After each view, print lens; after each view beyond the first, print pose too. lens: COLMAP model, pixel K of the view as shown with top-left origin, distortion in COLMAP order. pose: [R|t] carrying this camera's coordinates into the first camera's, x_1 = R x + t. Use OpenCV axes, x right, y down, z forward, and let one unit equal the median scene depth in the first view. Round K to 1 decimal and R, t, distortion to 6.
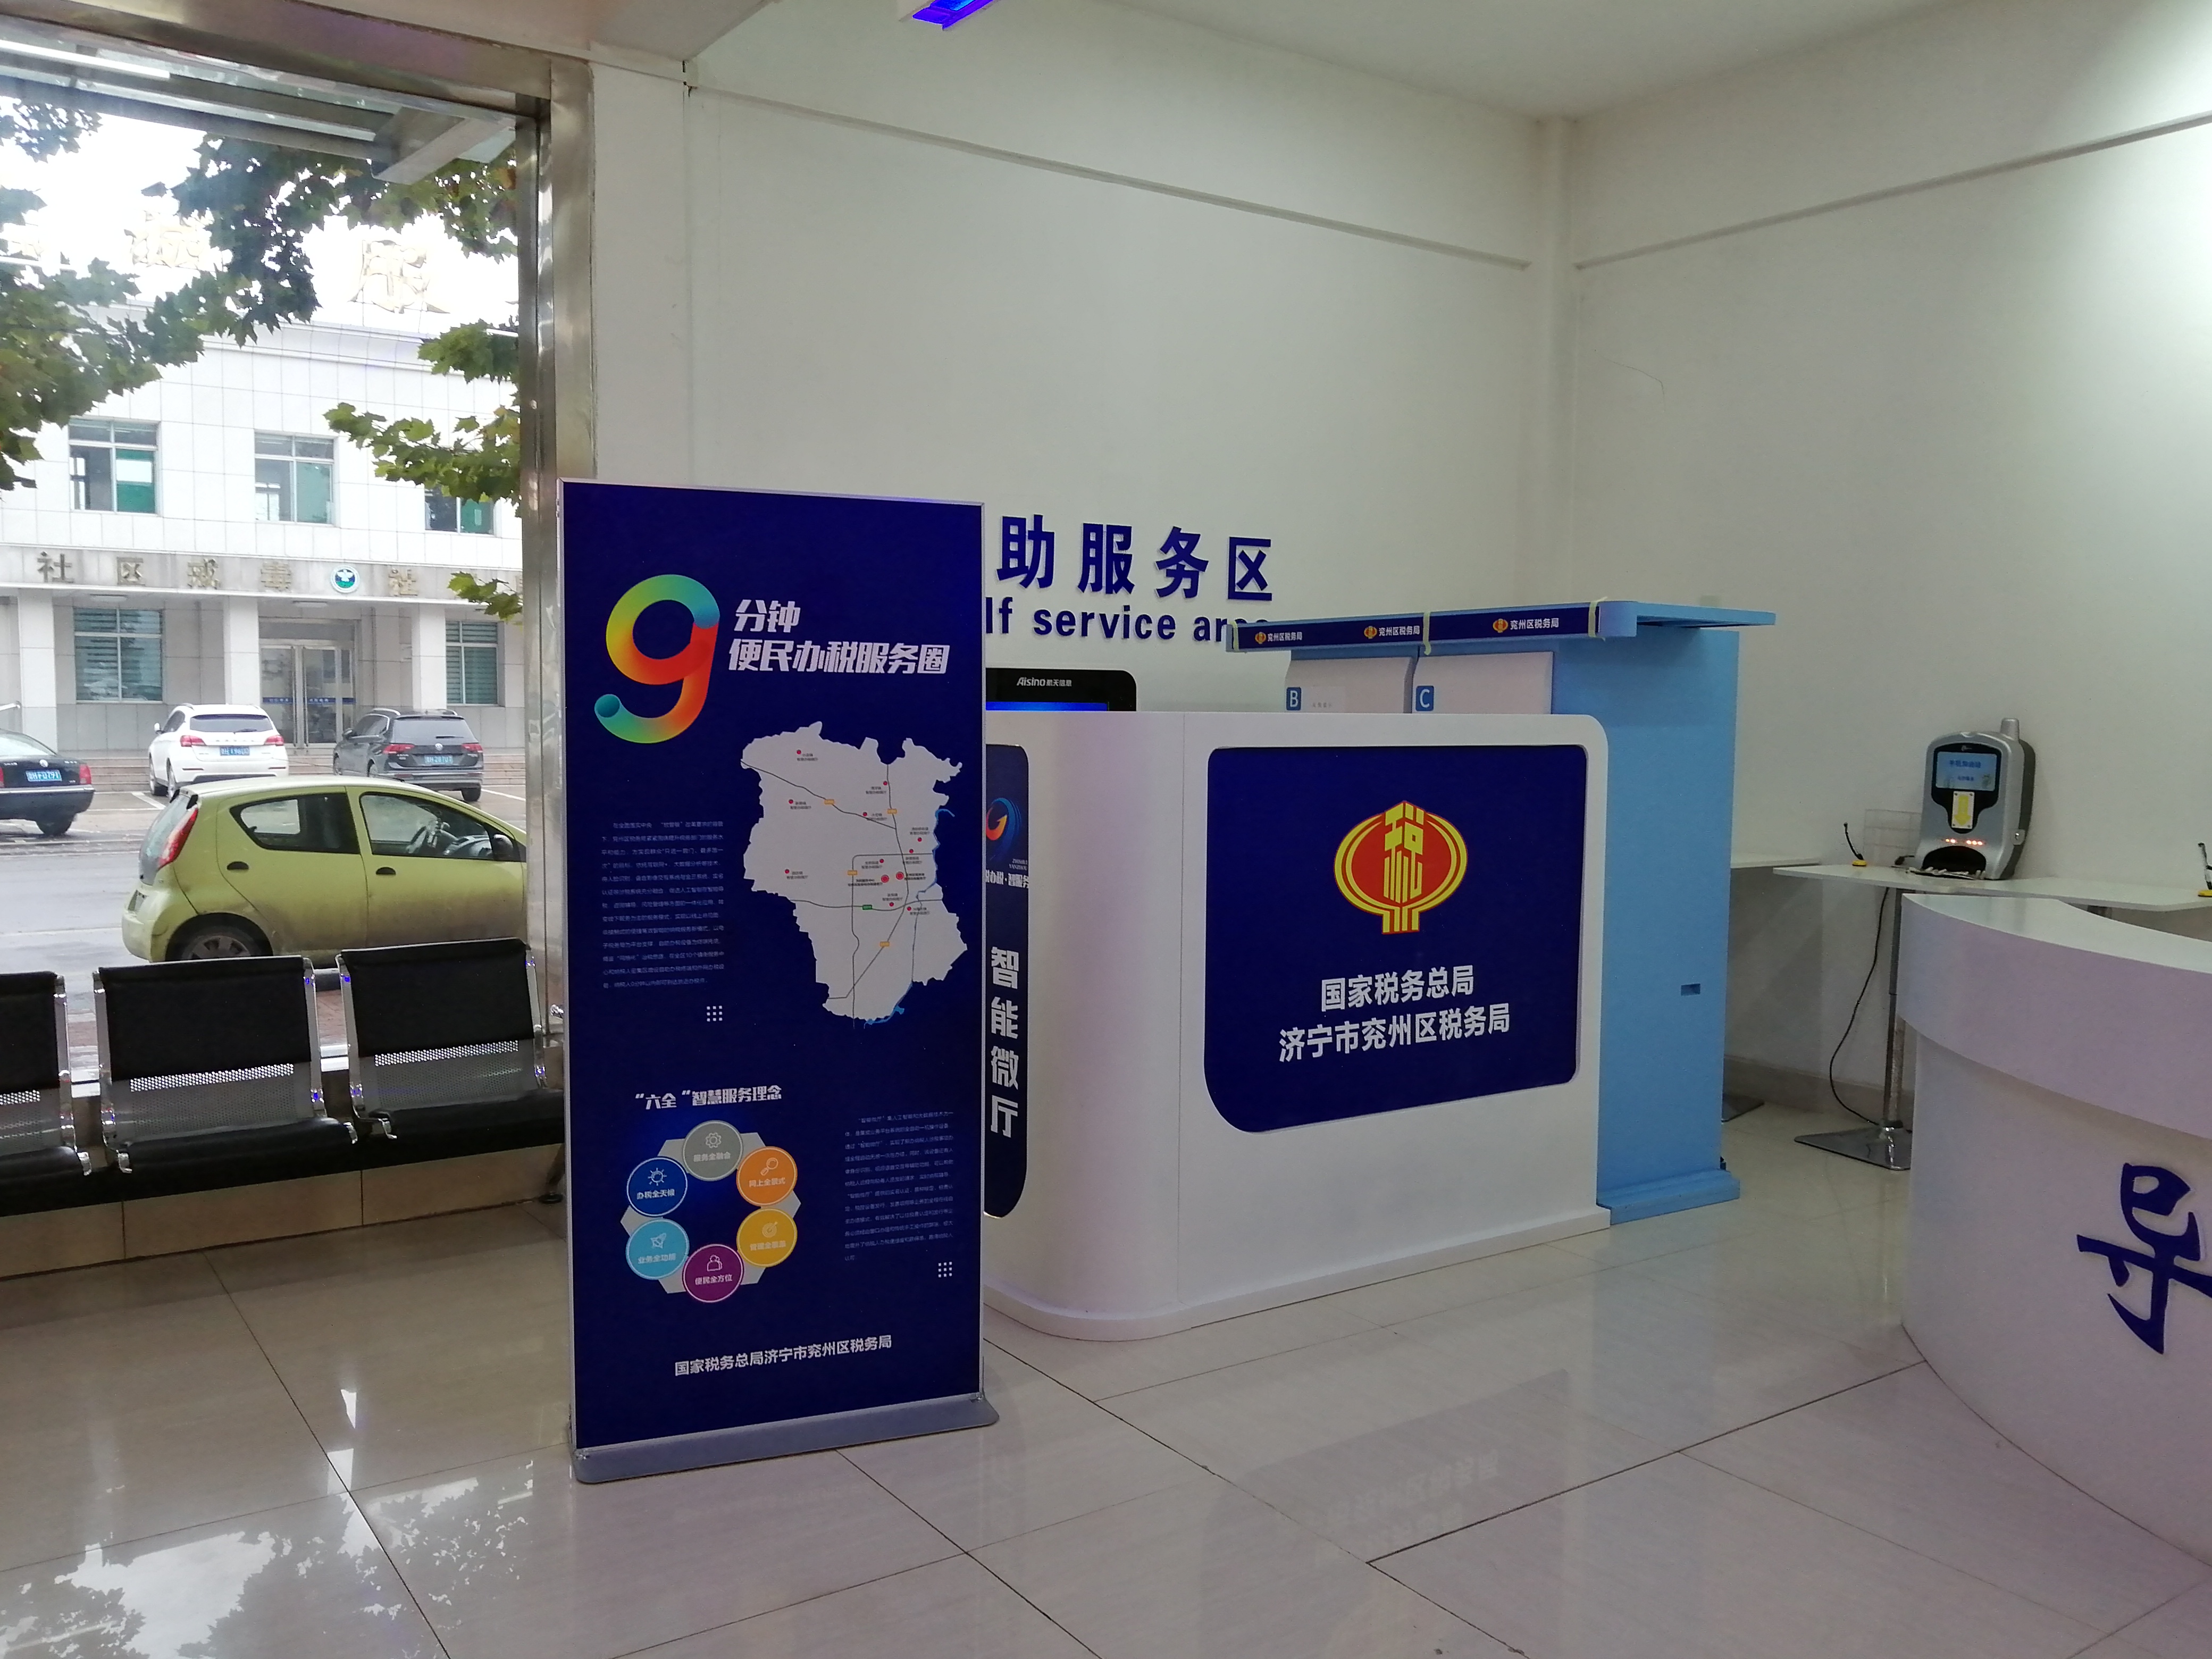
lens RADIAL K [[1749.4, 0, 1106.4], [0, 1749.4, 841.0], [0, 0, 1]] dist [0.059381, -0.121122]
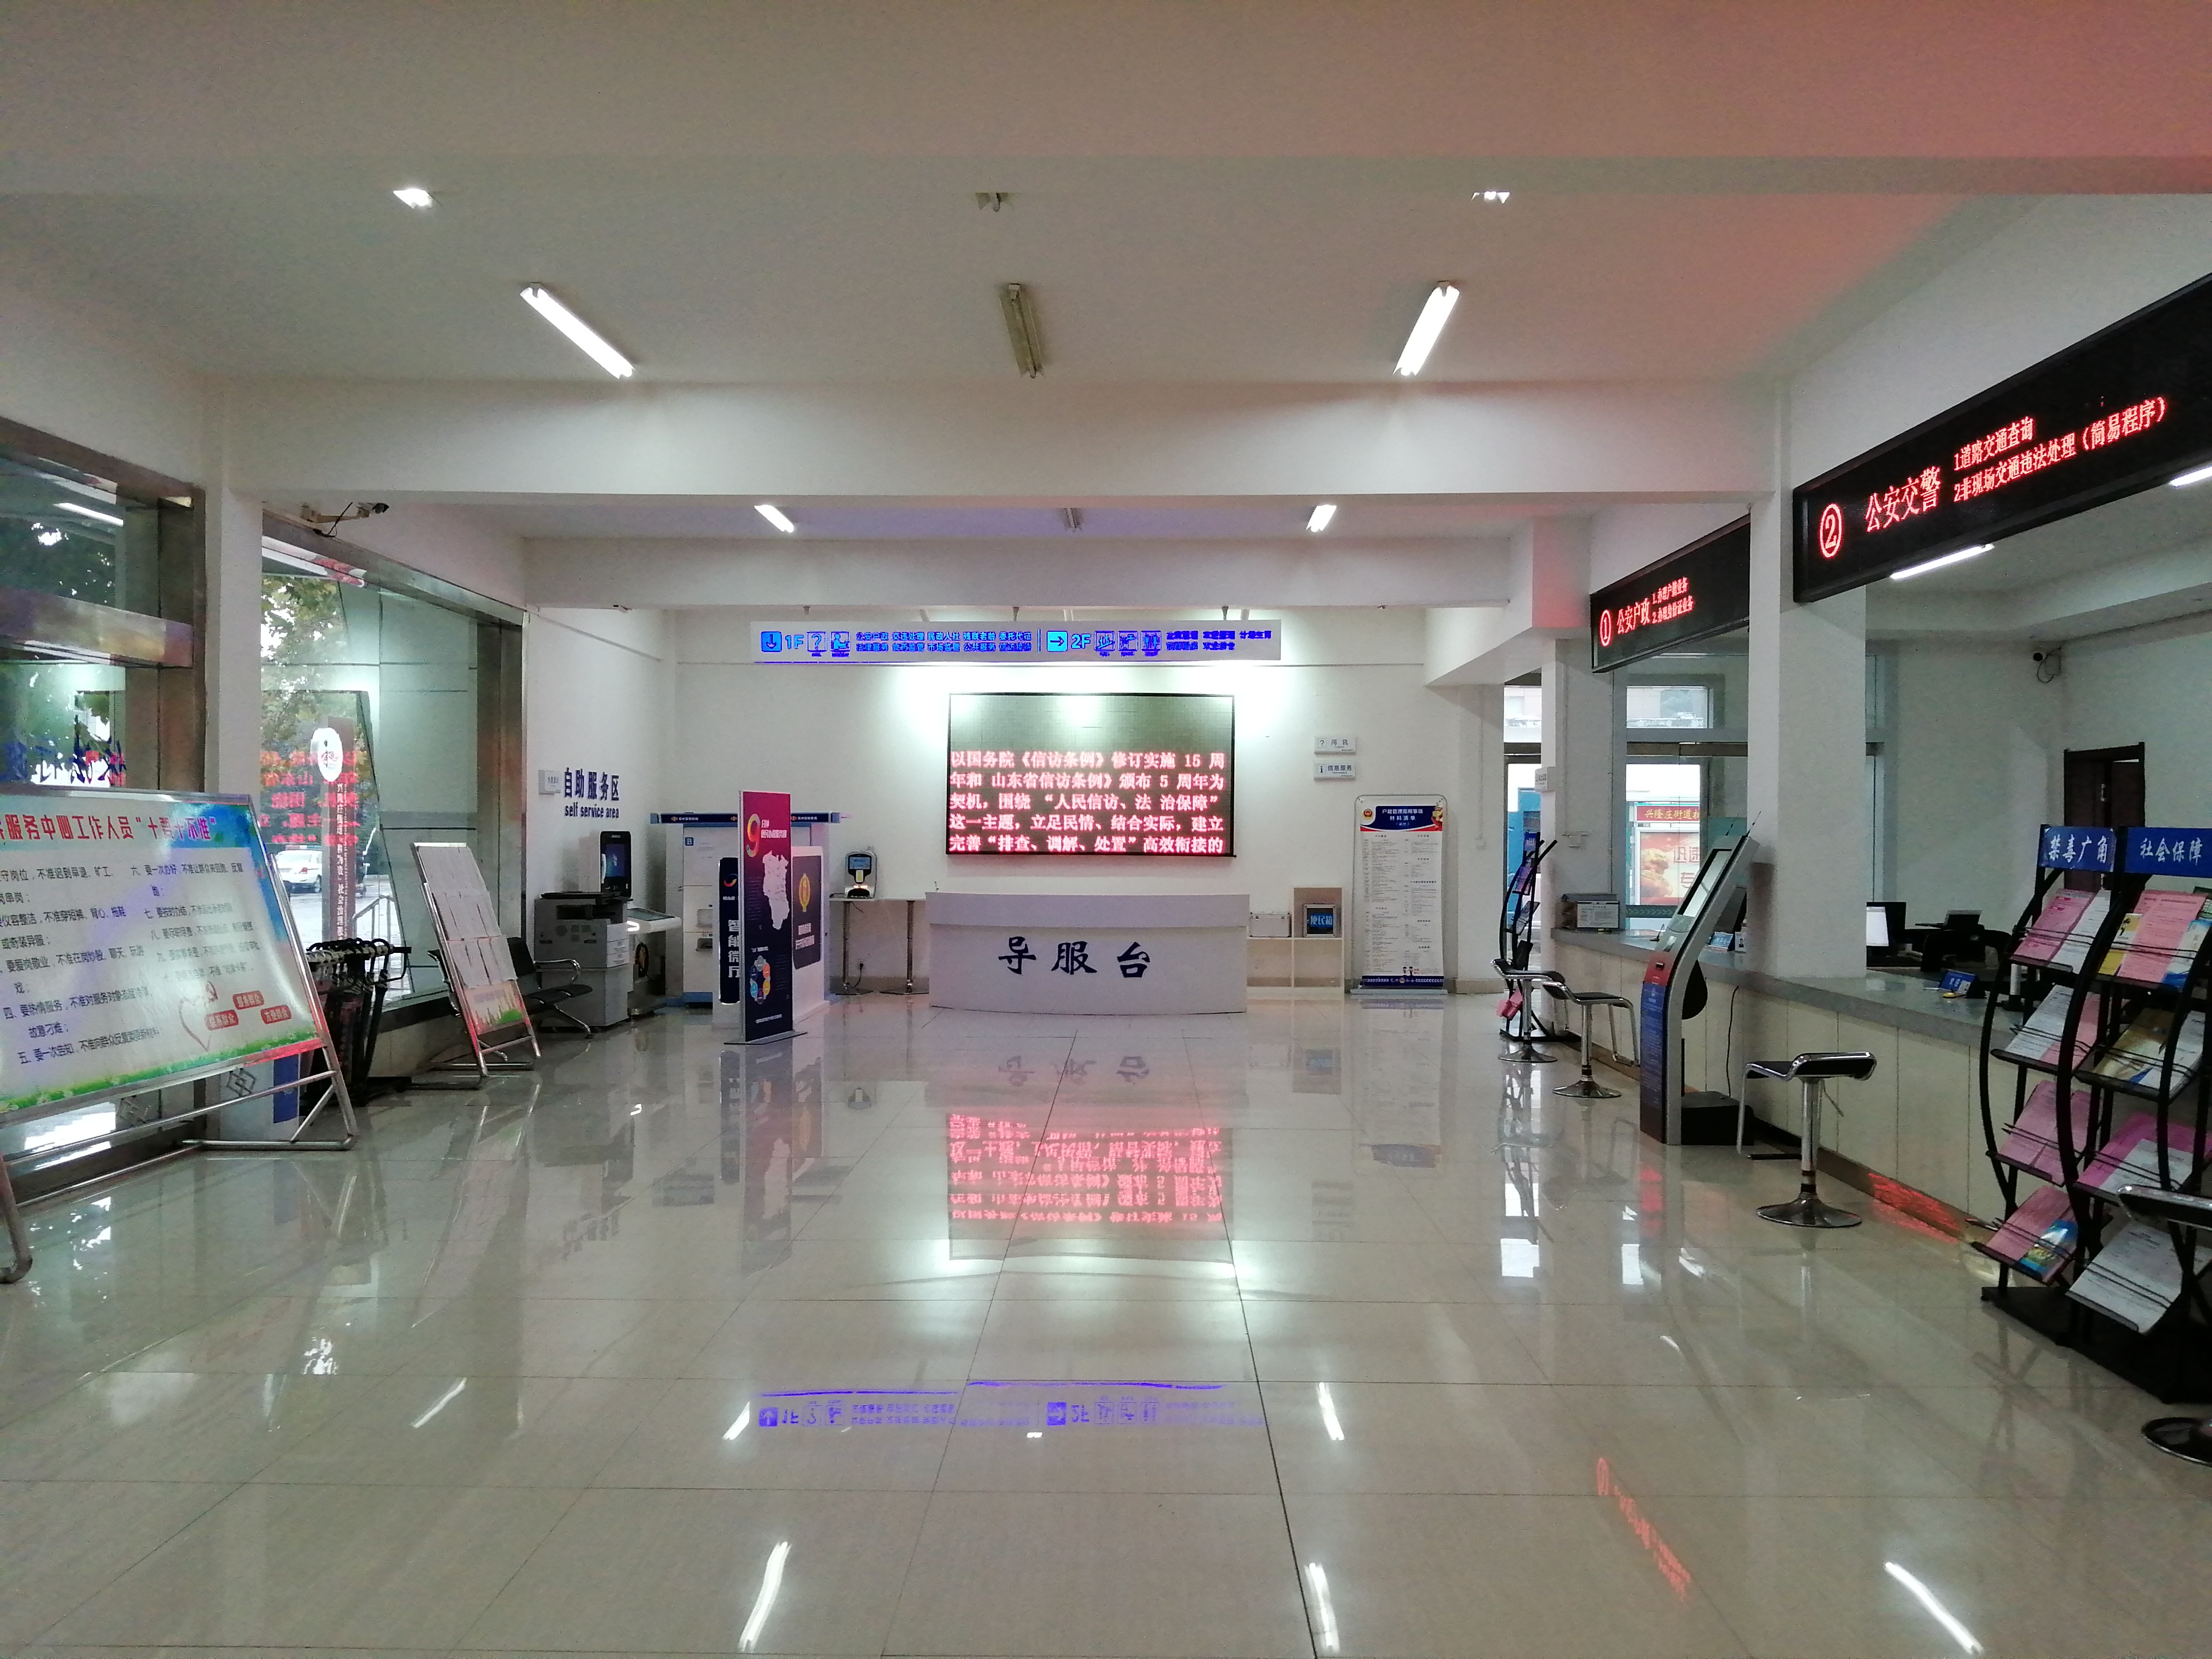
lens RADIAL K [[1749.4, 0, 1106.4], [0, 1749.4, 841.0], [0, 0, 1]] dist [0.059381, -0.121122]
pose [[0.589055, -0.012772, 0.807992, -2.279728], [0.070124, 0.996911, -0.035365, 0.079044], [-0.805044, 0.077492, 0.588131, -1.489310]]
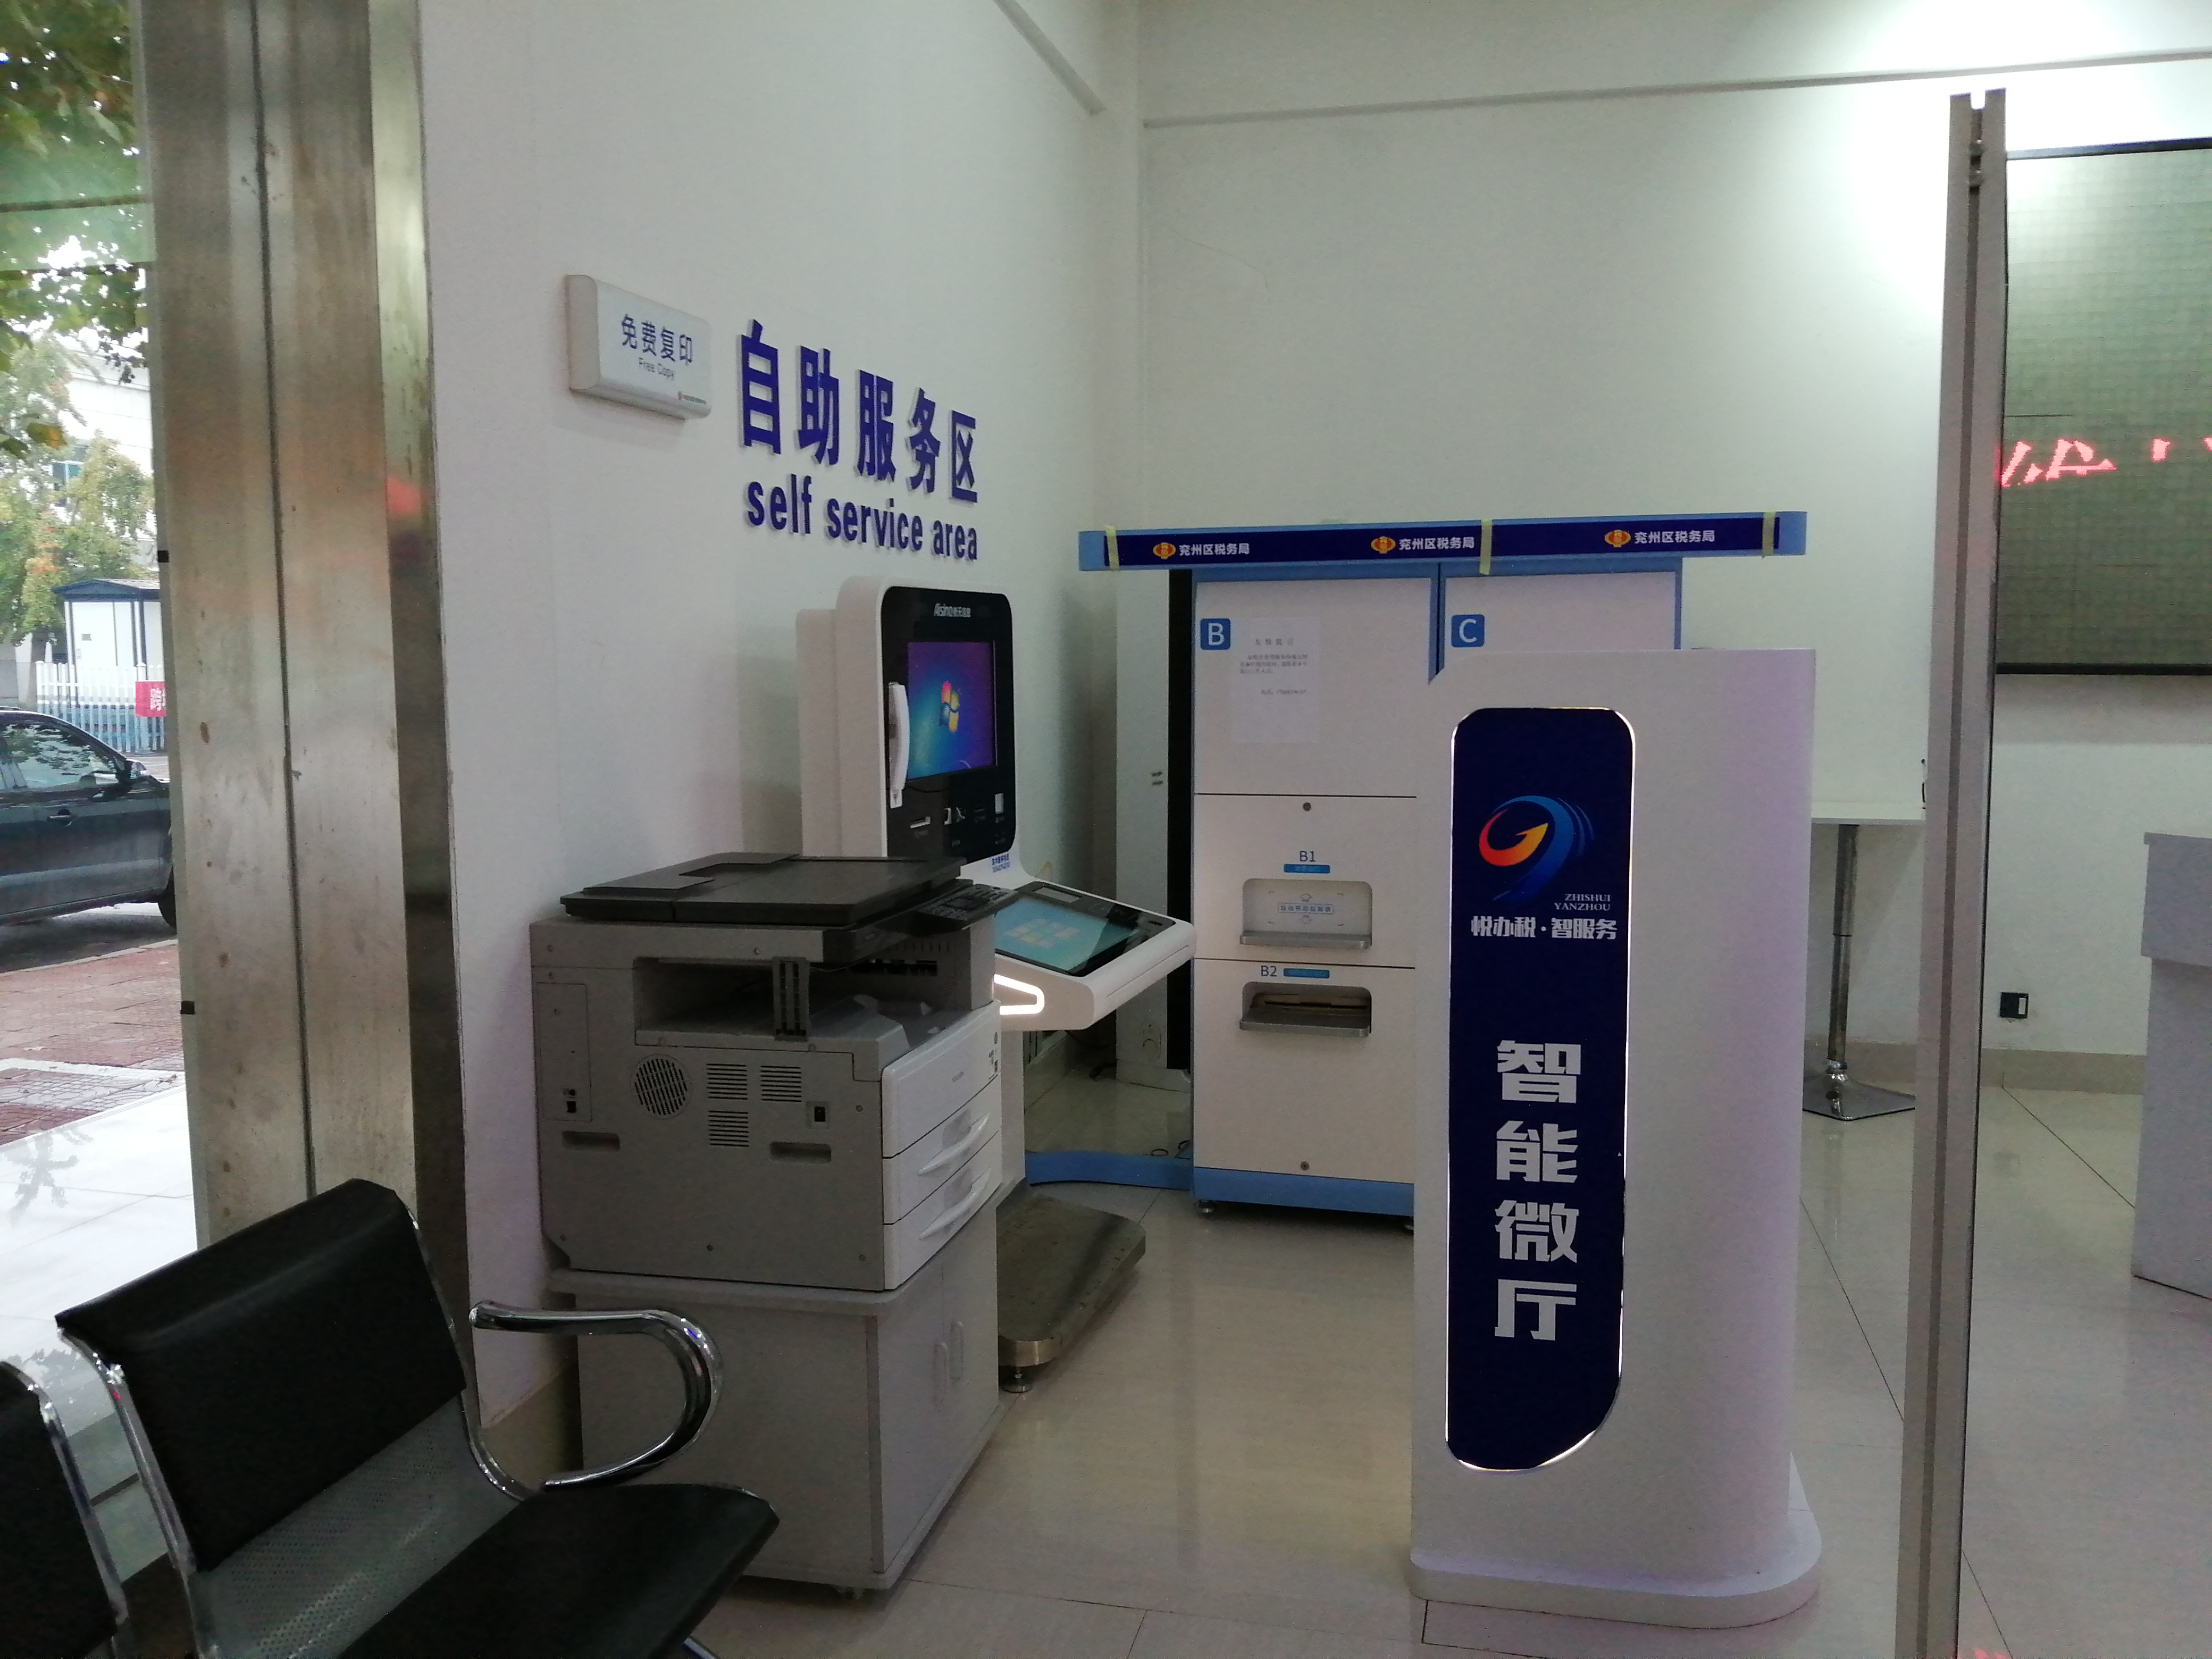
lens RADIAL K [[1749.4, 0, 1106.4], [0, 1749.4, 841.0], [0, 0, 1]] dist [0.059381, -0.121122]
pose [[0.751377, -0.084551, 0.654434, -0.563558], [0.062292, 0.996417, 0.057215, -0.052412], [-0.656927, -0.002224, 0.753951, 0.631032]]
